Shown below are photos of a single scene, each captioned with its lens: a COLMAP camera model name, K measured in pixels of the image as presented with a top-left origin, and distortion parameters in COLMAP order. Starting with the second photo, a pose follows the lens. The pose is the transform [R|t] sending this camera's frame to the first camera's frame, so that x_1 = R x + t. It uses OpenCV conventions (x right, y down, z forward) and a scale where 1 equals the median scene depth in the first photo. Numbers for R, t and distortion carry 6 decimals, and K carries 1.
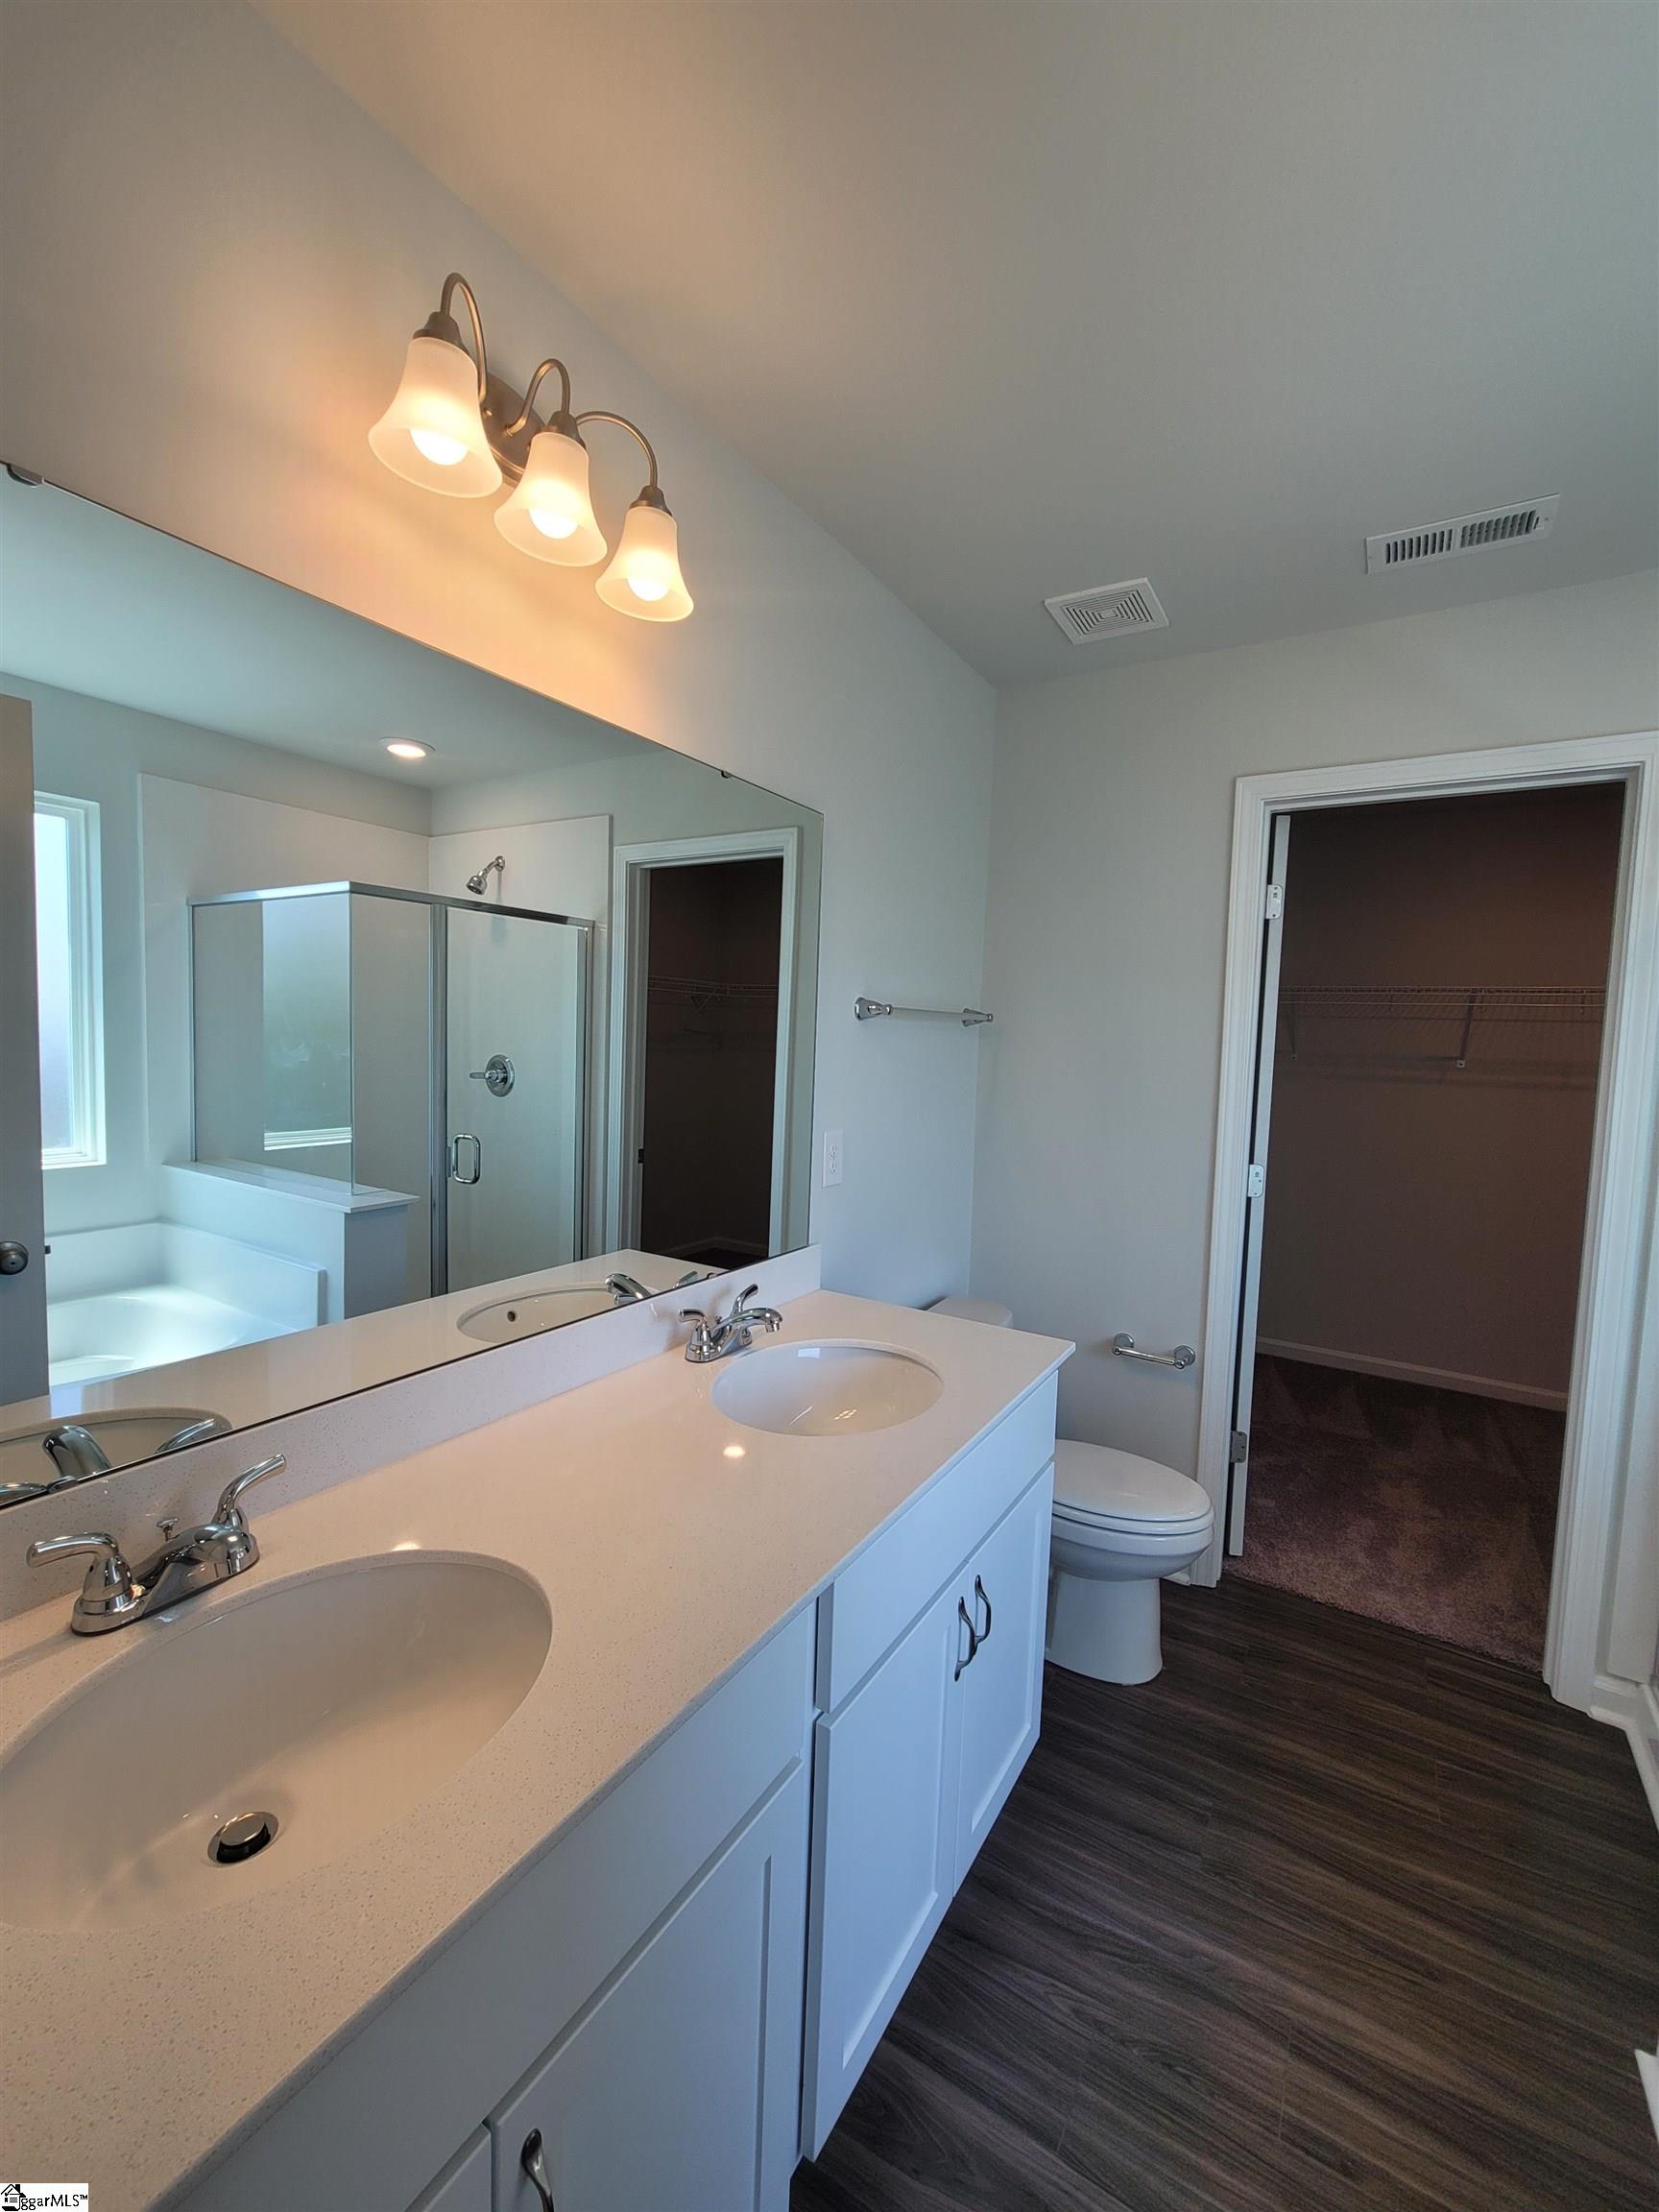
lens RADIAL K [[935.6, 0, 840.3], [0, 935.6, 1102.0], [0, 0, 1]] dist [0.003619, -0.000148]
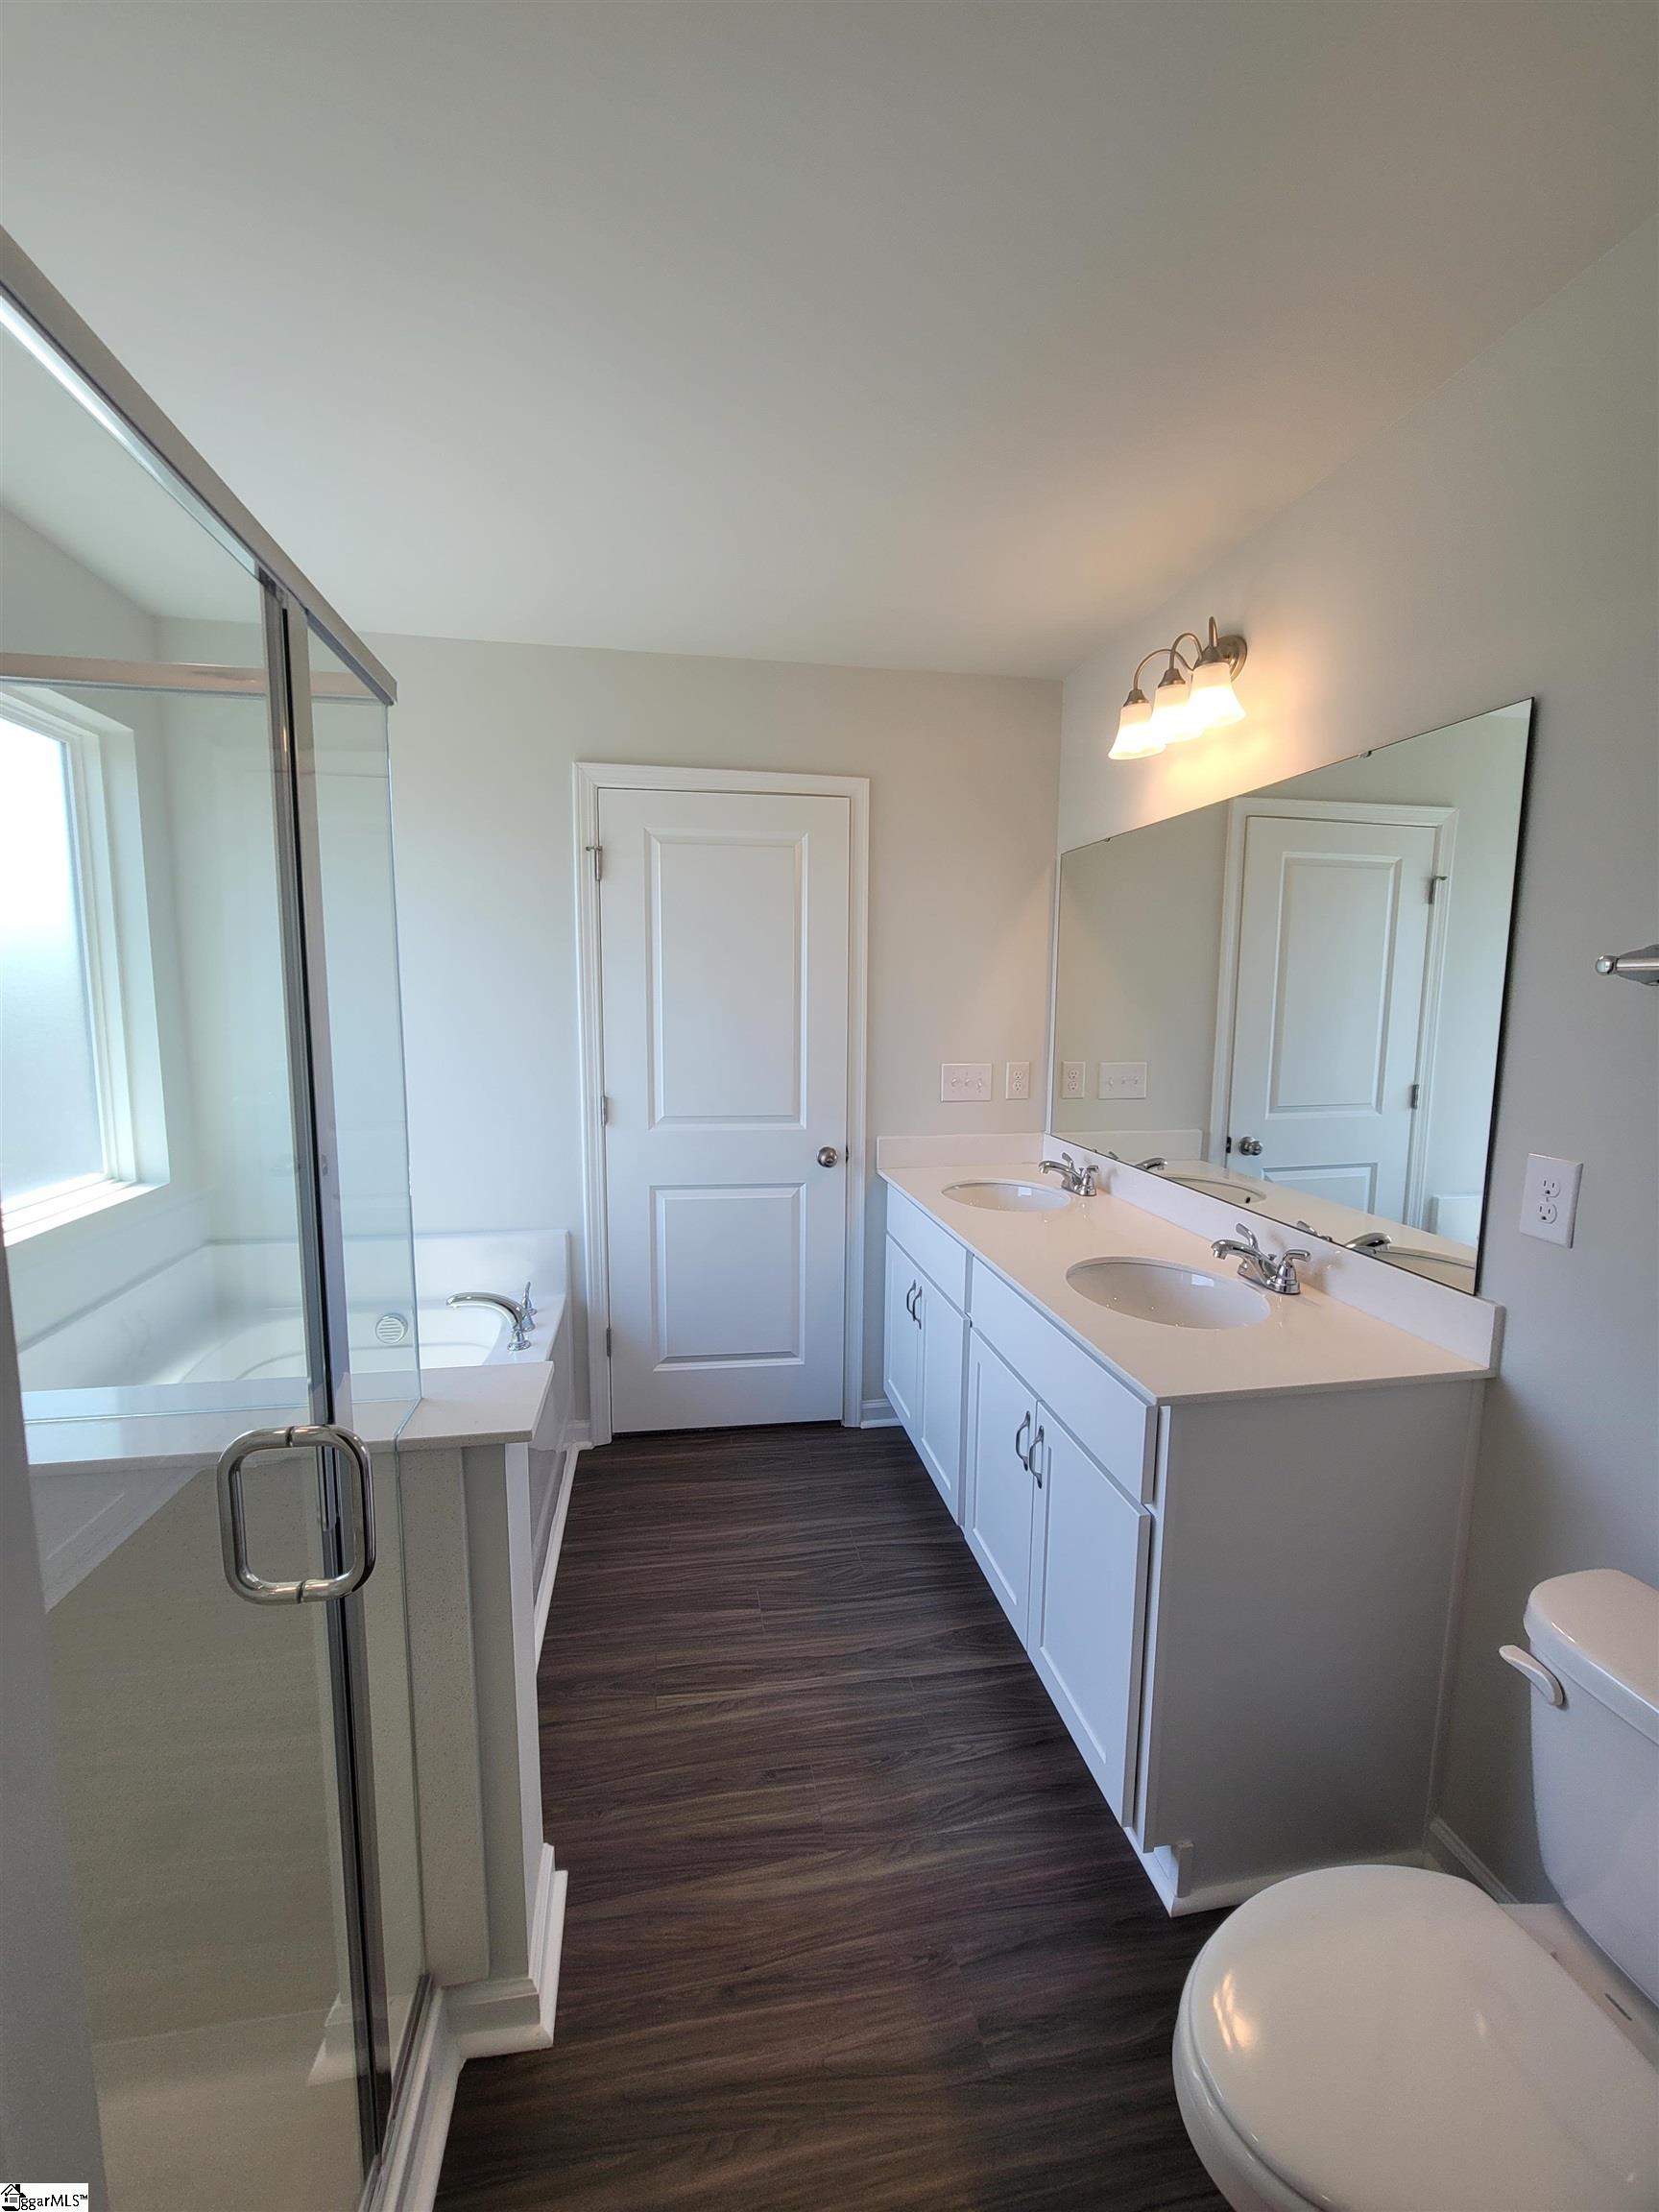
lens RADIAL K [[935.6, 0, 838.3], [0, 935.6, 1114.7], [0, 0, 1]] dist [0.003619, -0.000148]
pose [[-0.748816, 0.036554, -0.661769, 1.188785], [-0.087085, 0.984395, 0.152915, -0.097579], [0.657031, 0.172136, -0.733948, 1.680353]]
